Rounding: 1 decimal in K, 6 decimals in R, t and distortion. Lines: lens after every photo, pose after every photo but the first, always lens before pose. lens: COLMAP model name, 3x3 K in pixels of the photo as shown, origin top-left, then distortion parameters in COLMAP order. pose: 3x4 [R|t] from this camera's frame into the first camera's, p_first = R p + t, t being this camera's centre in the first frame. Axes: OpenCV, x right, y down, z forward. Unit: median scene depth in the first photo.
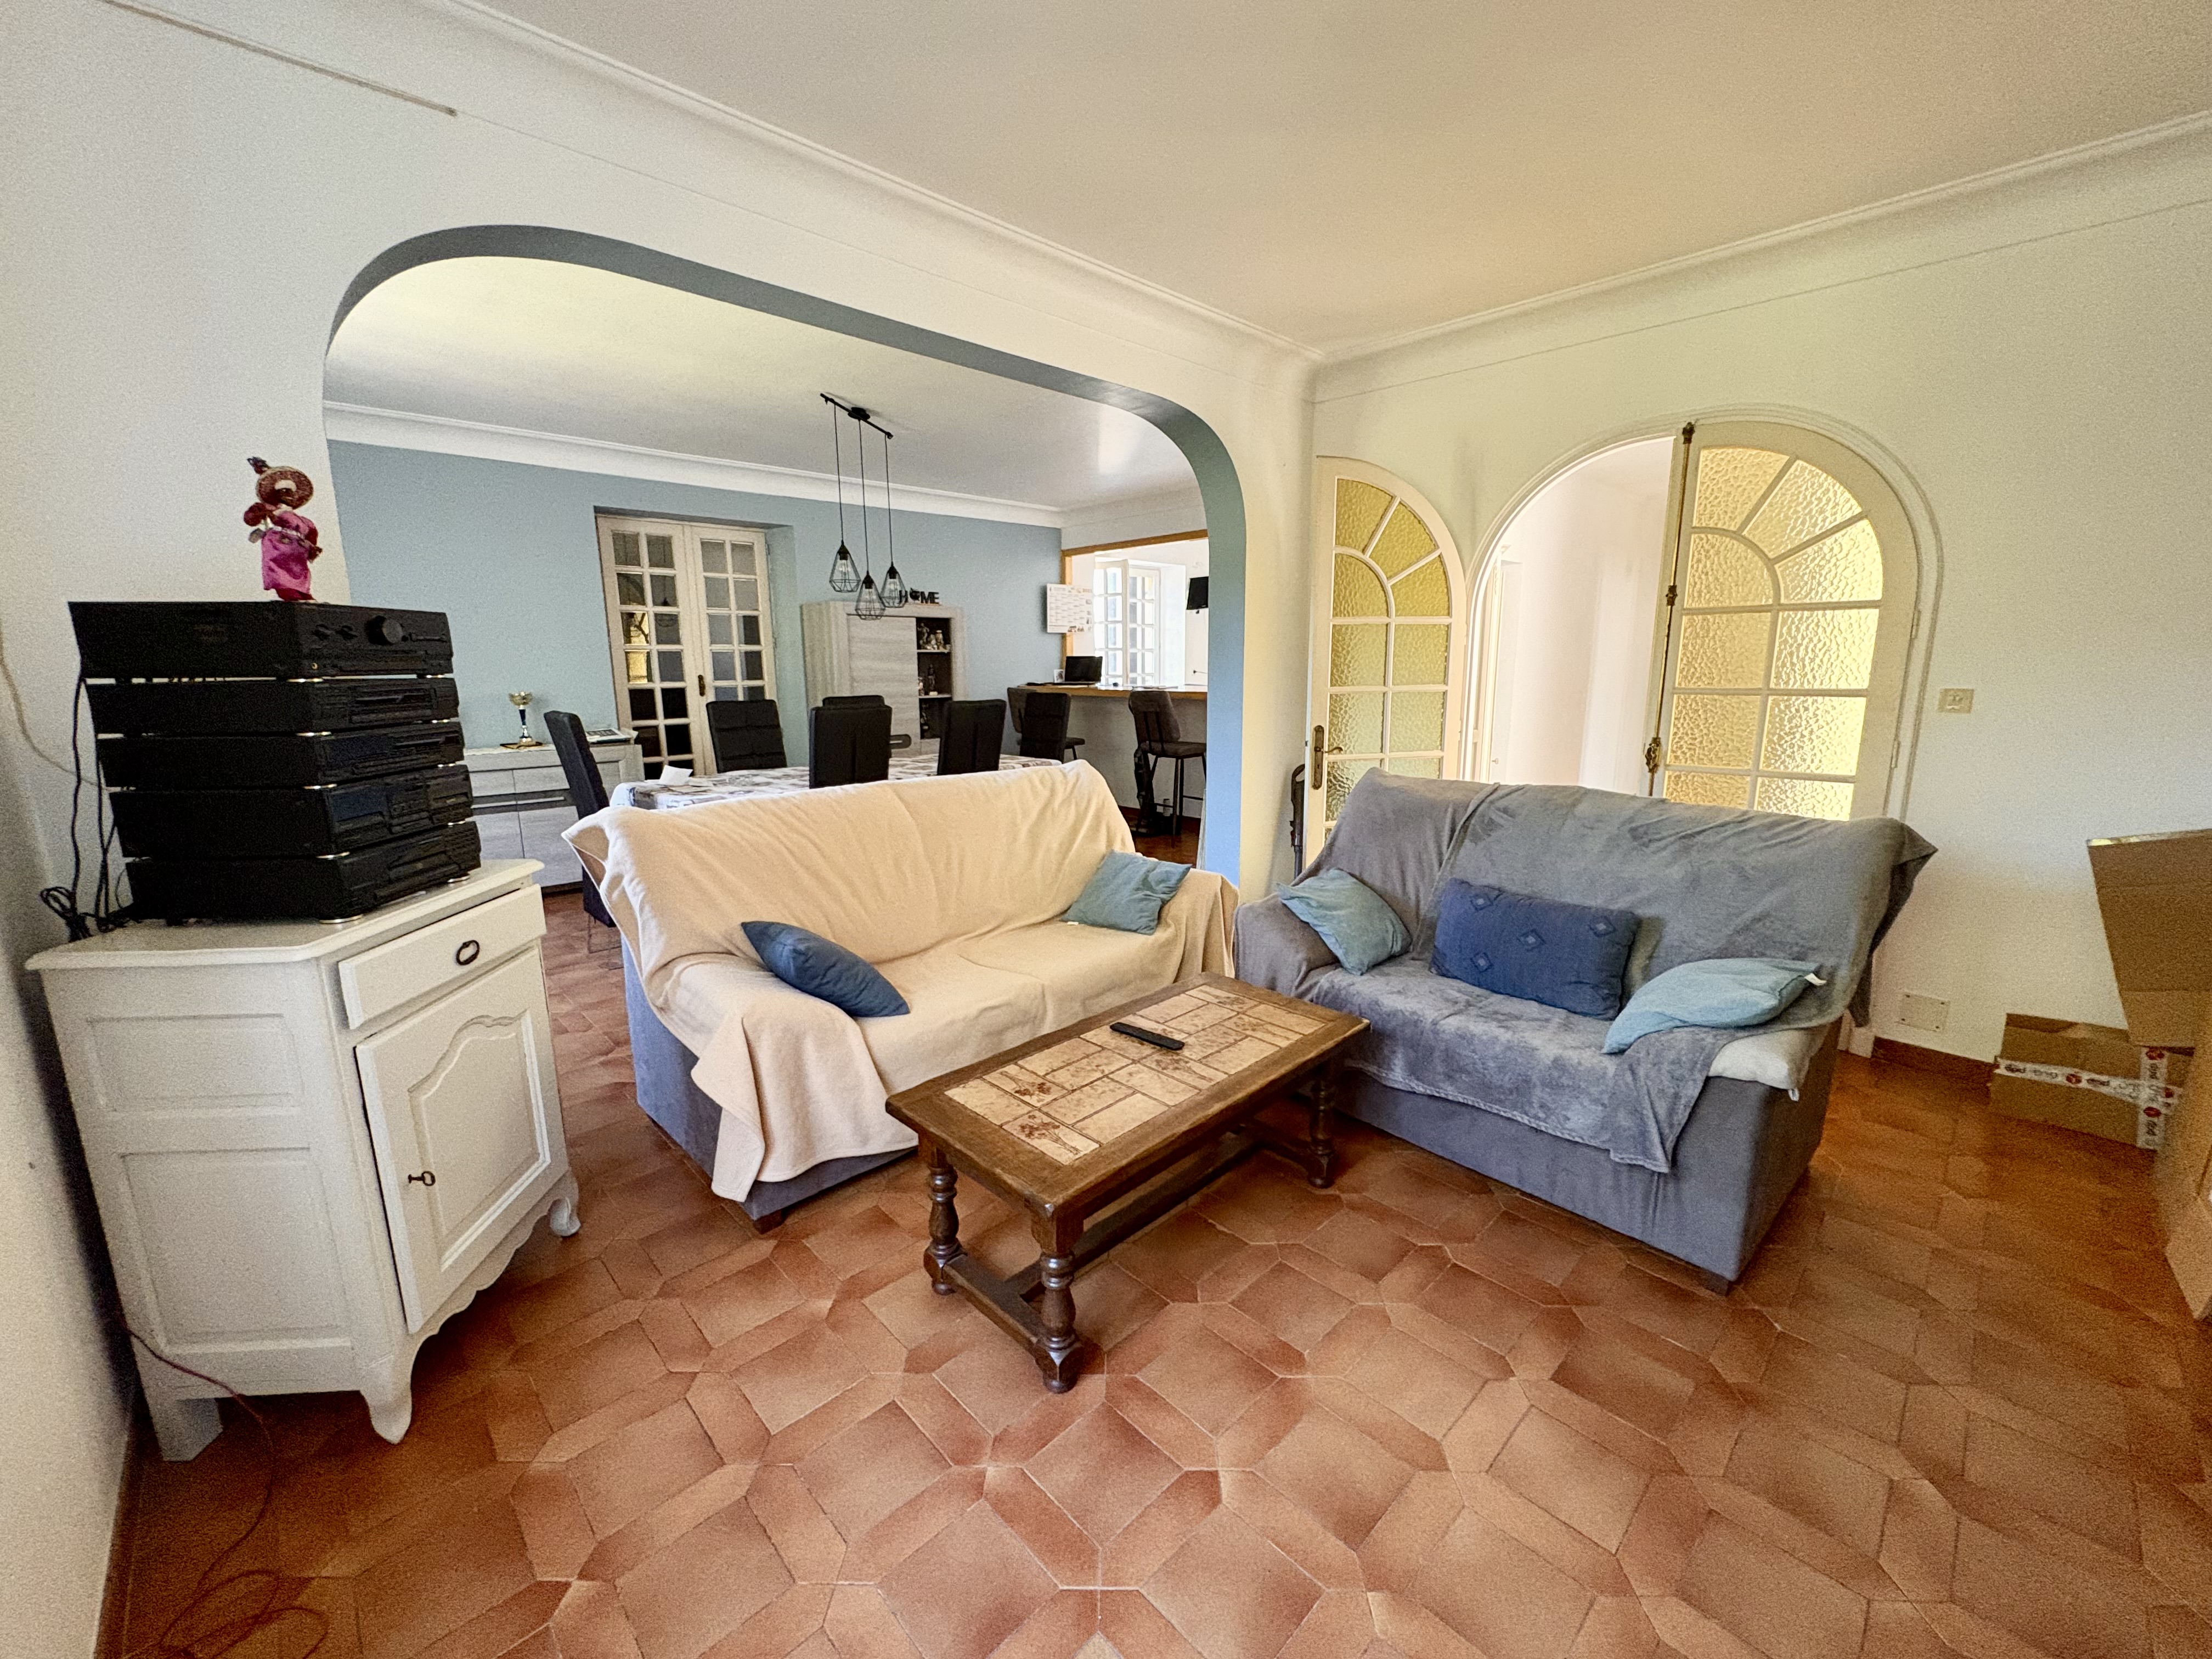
lens RADIAL K [[888.0, 0, 1106.5], [0, 888.0, 827.6], [0, 0, 1]] dist [-0.001717, 0.000003]
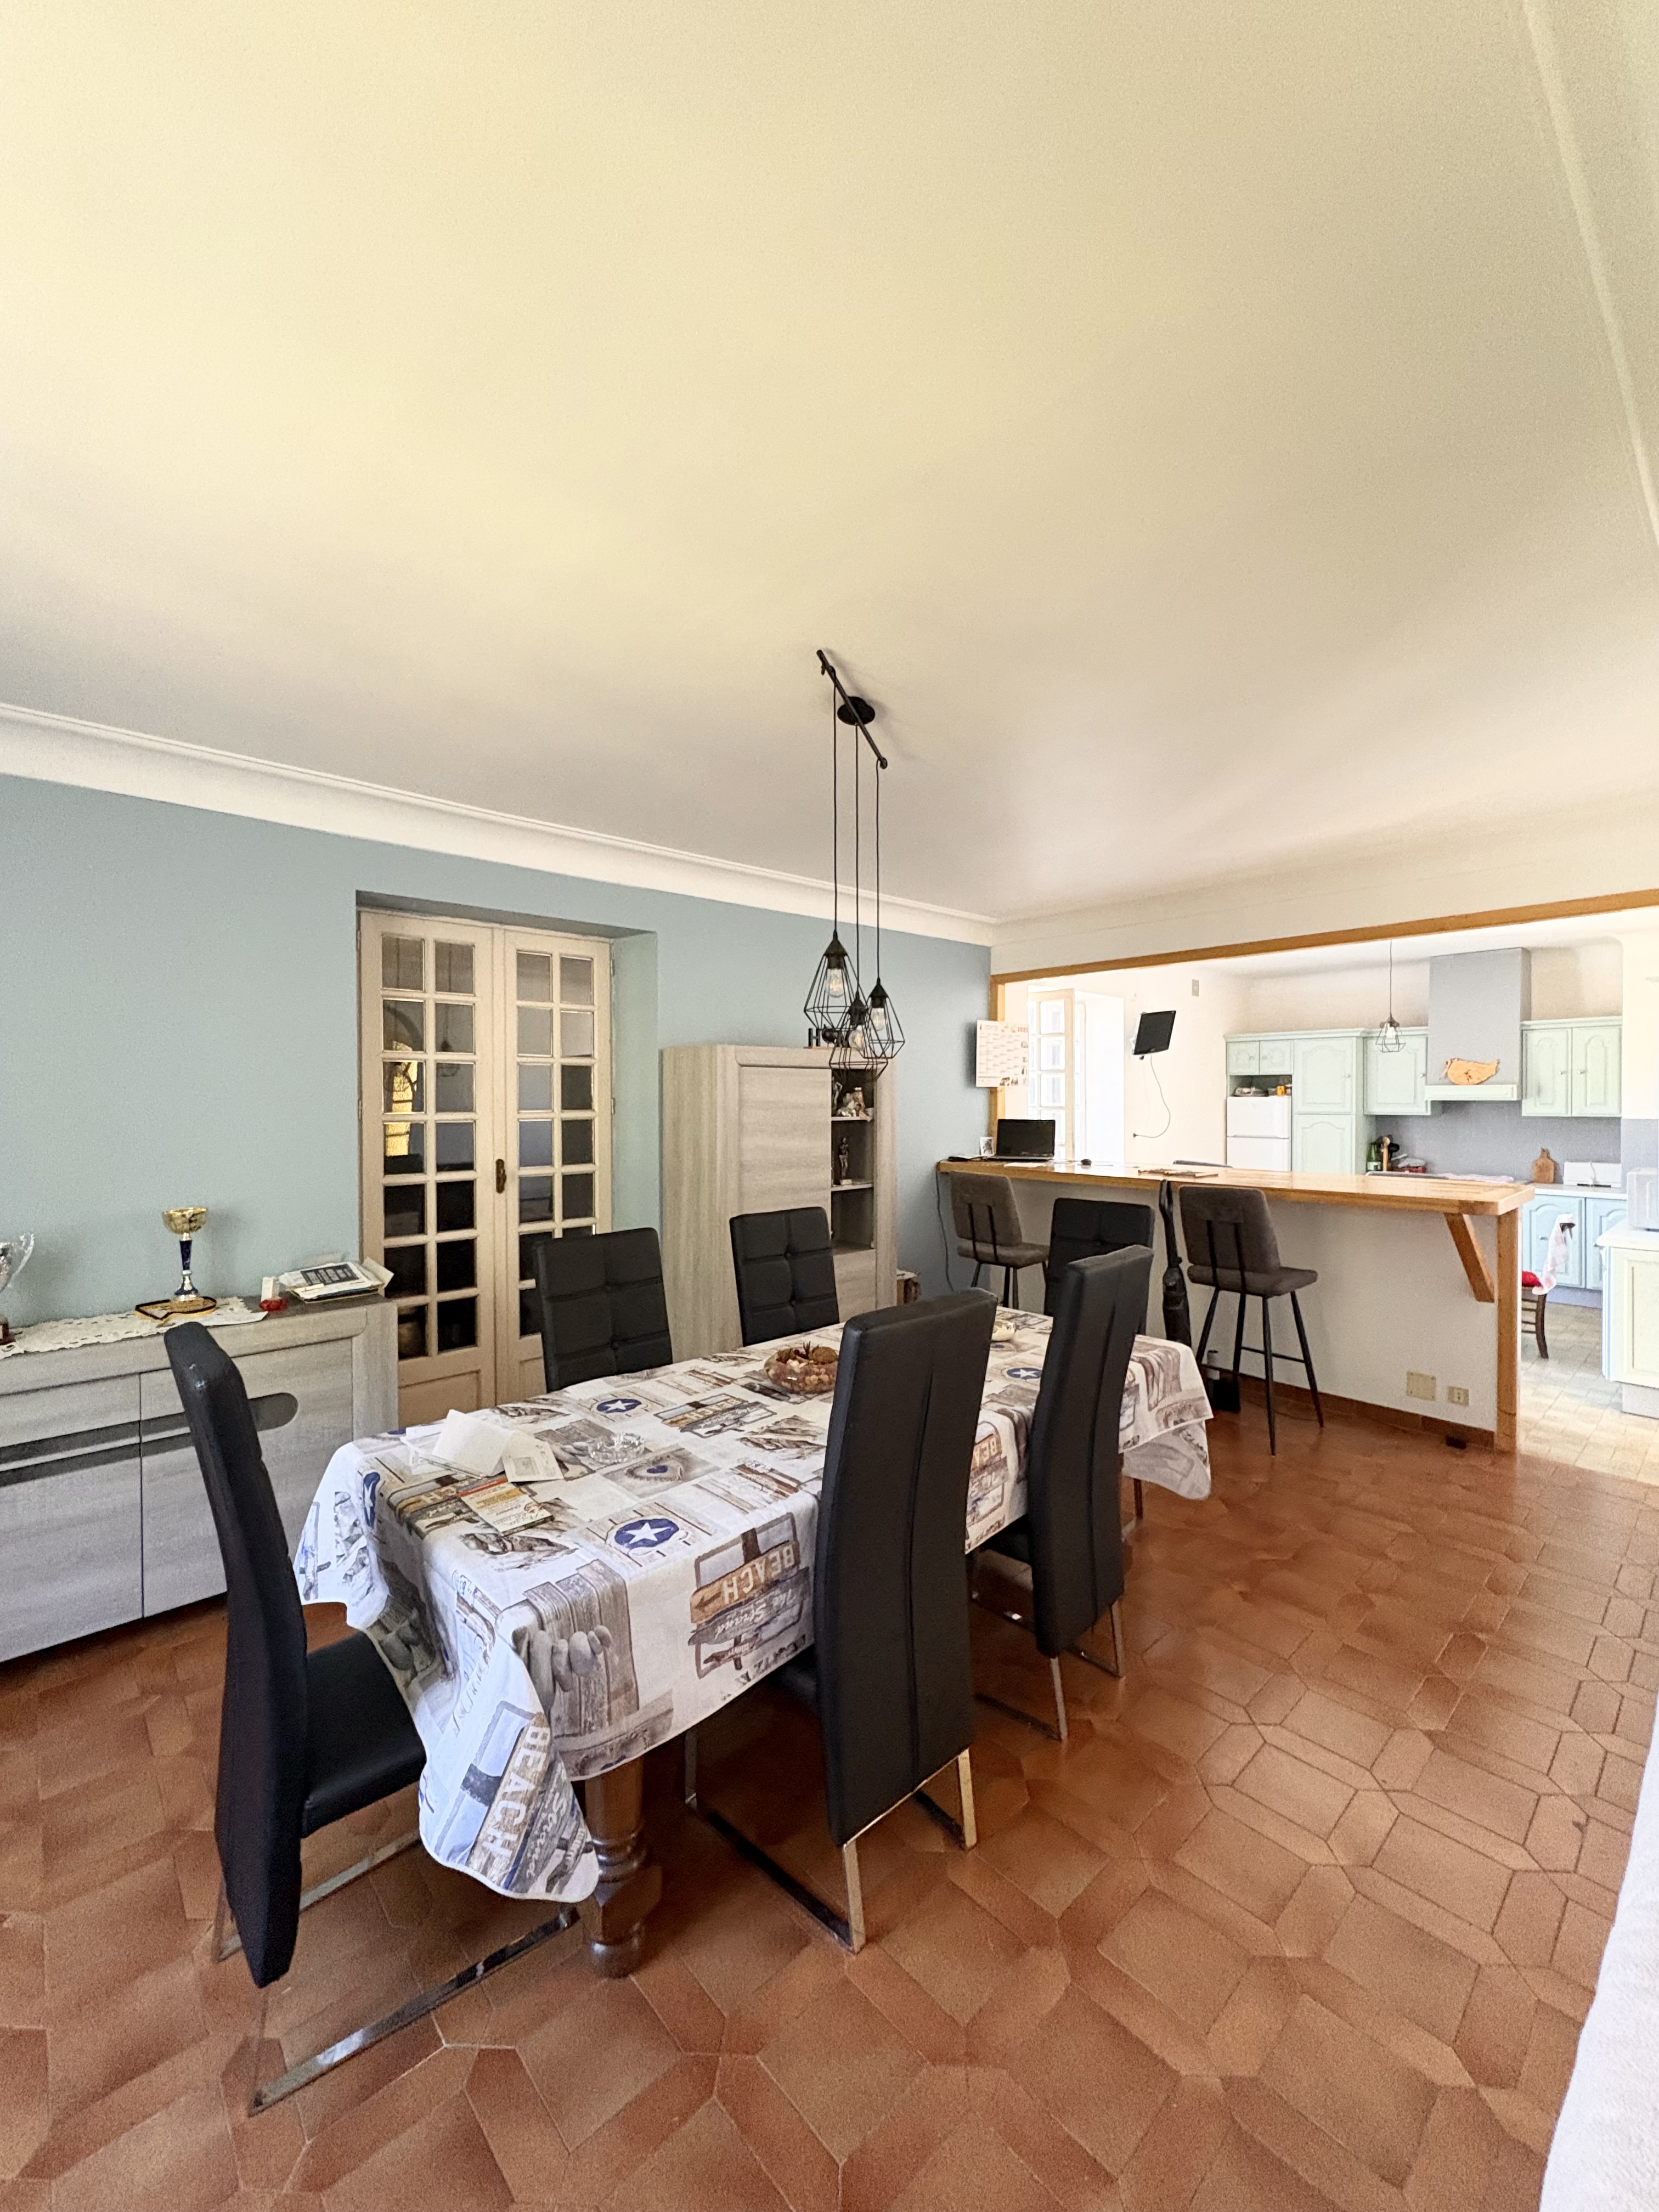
lens RADIAL K [[888.0, 0, 829.6], [0, 888.0, 1103.5], [0, 0, 1]] dist [-0.001717, 0.000003]
pose [[0.999785, 0.003279, -0.020474, -0.210411], [-0.006862, 0.984097, -0.177498, -0.100114], [0.019566, 0.177601, 0.983908, 0.379303]]
